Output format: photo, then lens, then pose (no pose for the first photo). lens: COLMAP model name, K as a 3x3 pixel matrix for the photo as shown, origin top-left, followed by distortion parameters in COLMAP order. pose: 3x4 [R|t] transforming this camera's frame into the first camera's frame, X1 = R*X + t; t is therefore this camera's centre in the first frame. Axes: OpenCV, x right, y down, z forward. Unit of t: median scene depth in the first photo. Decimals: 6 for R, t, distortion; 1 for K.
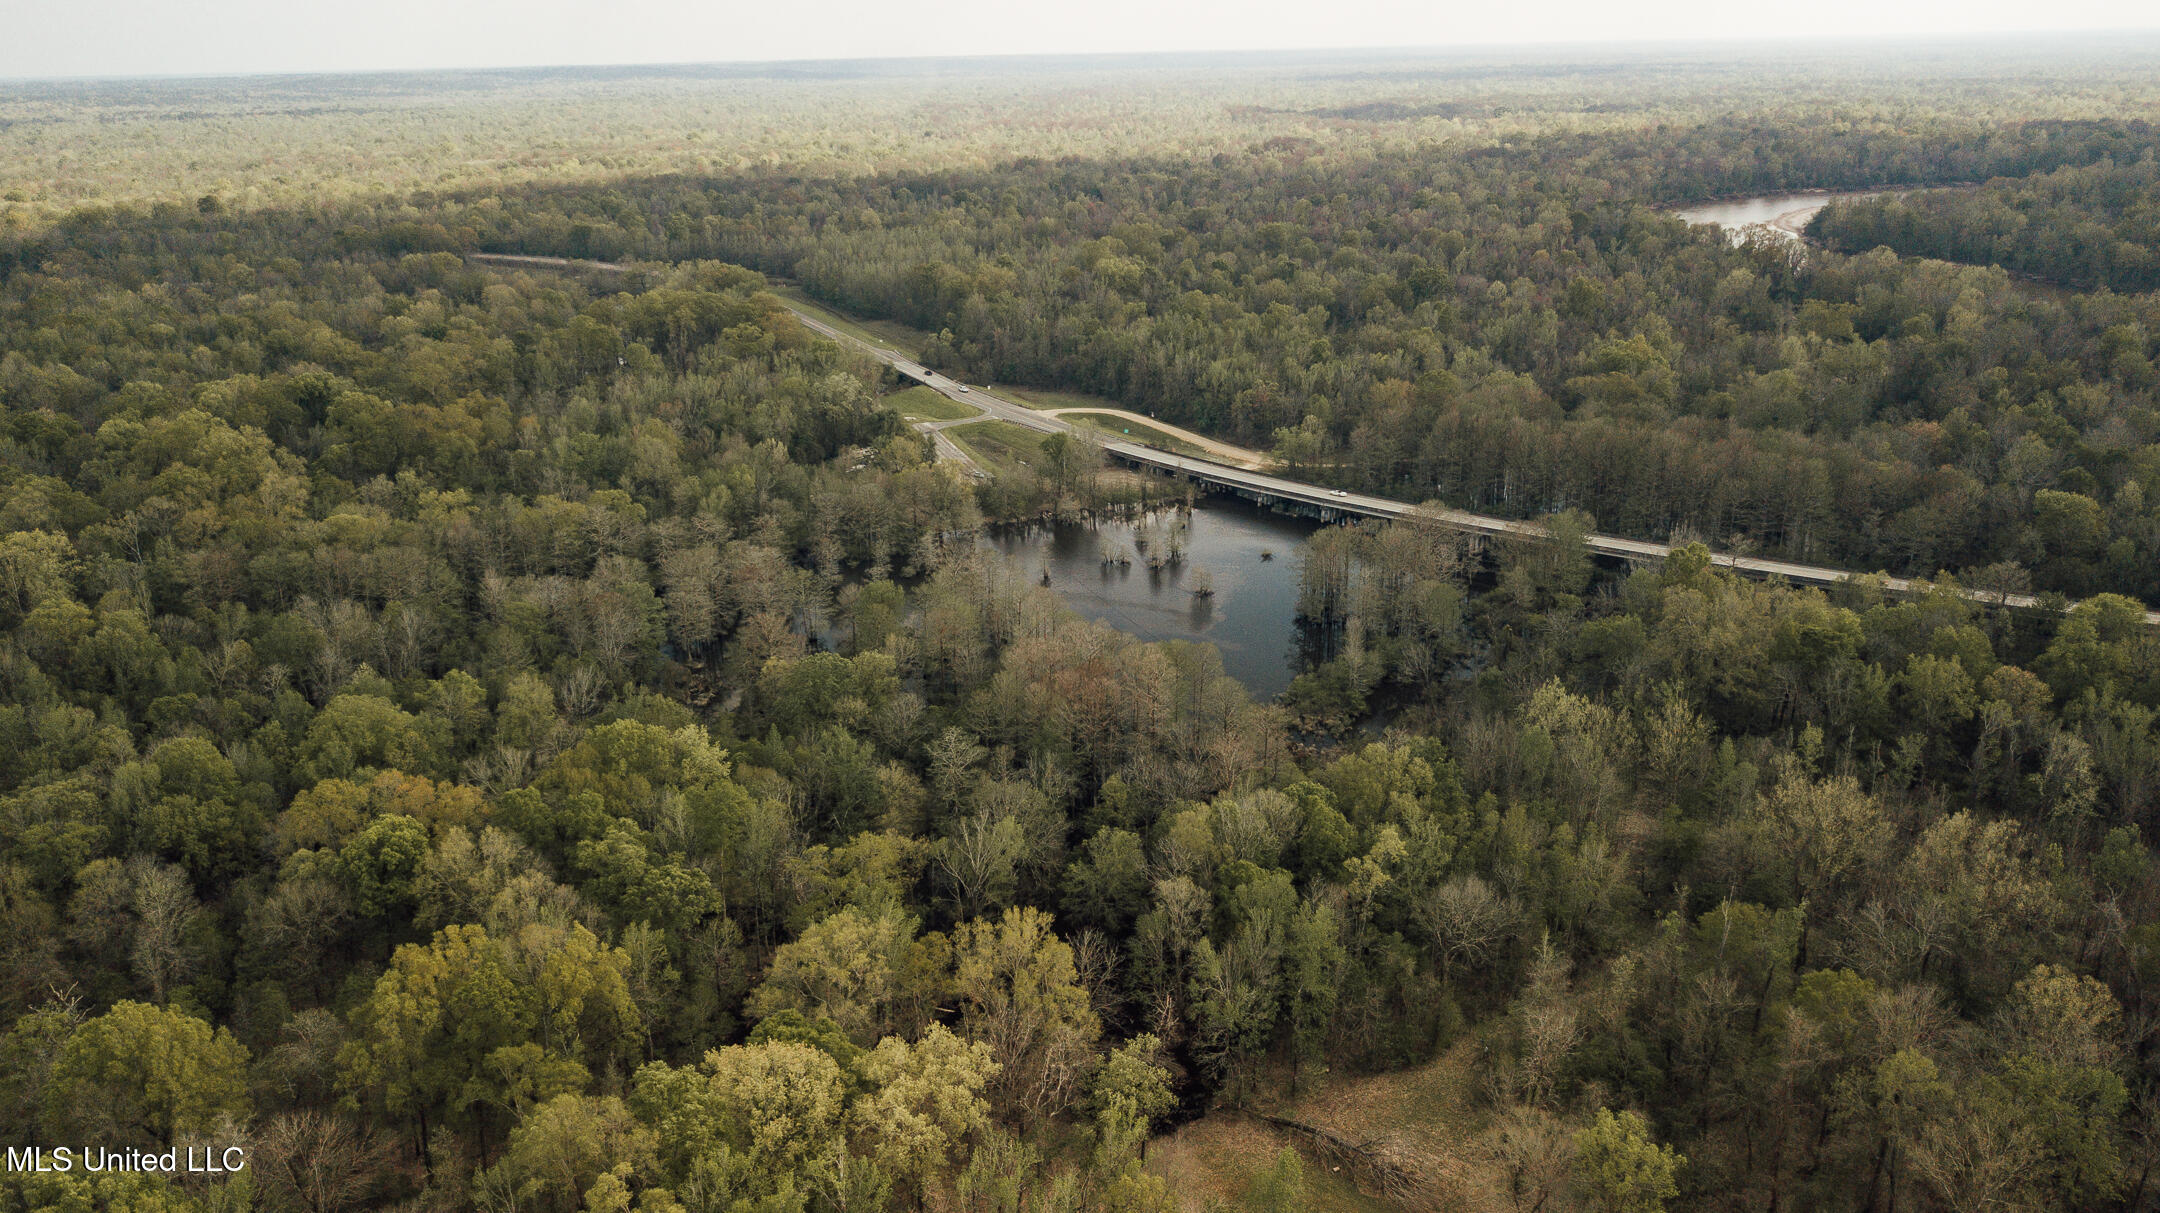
lens RADIAL K [[1664.4, 0, 1064.1], [0, 1664.4, 625.5], [0, 0, 1]] dist [-0.010015, 0.012694]
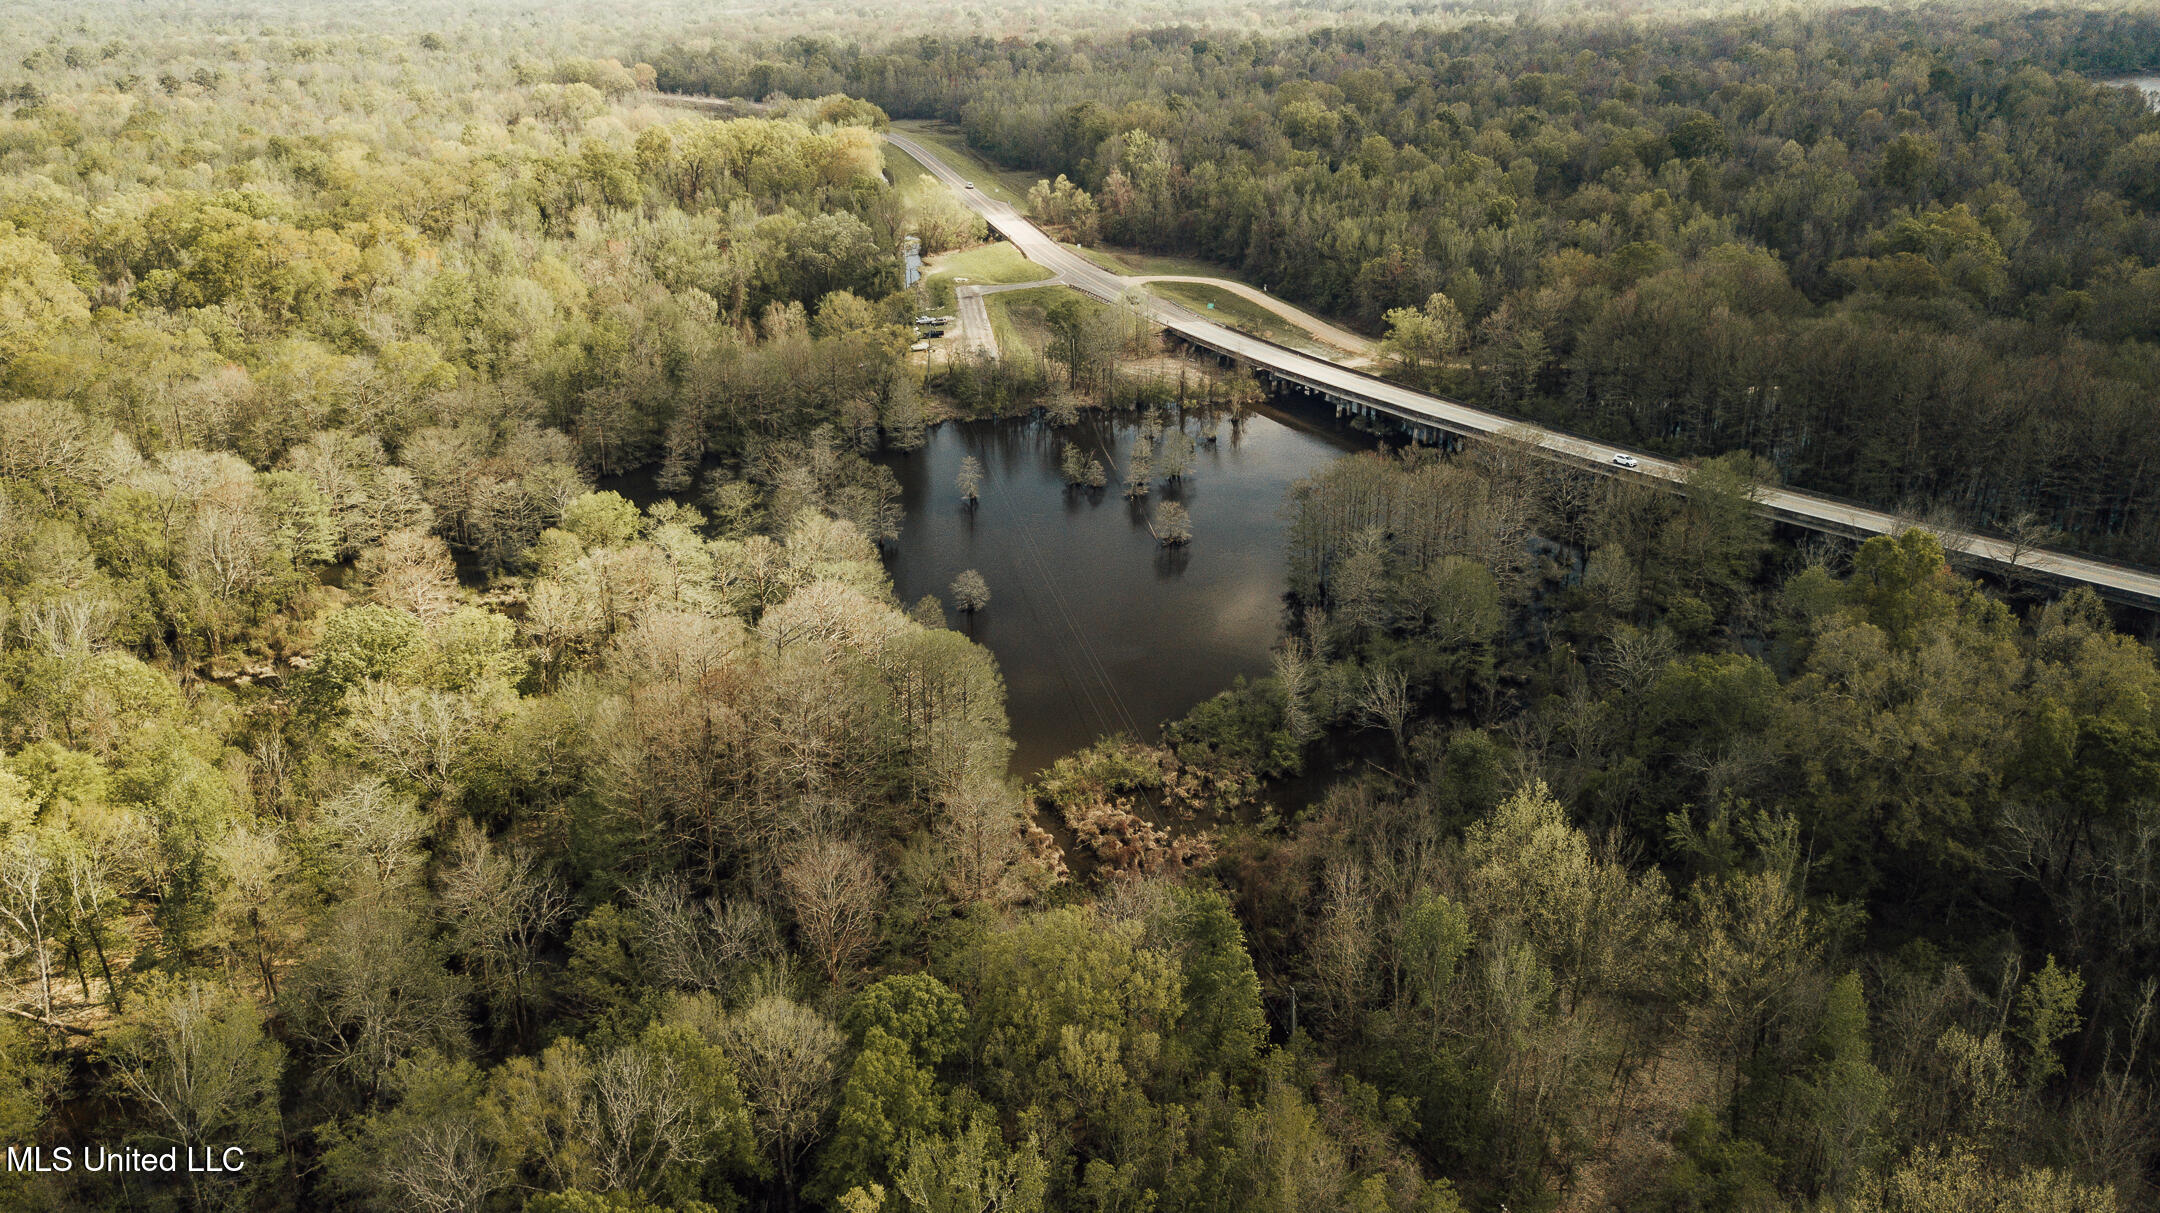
lens RADIAL K [[1664.4, 0, 1074.4], [0, 1664.4, 605.9], [0, 0, 1]] dist [-0.010015, 0.012694]
pose [[0.979314, 0.082313, -0.184848, 0.134048], [-0.072592, 0.995629, 0.058766, -0.023181], [0.188877, -0.044132, 0.981009, 0.258891]]
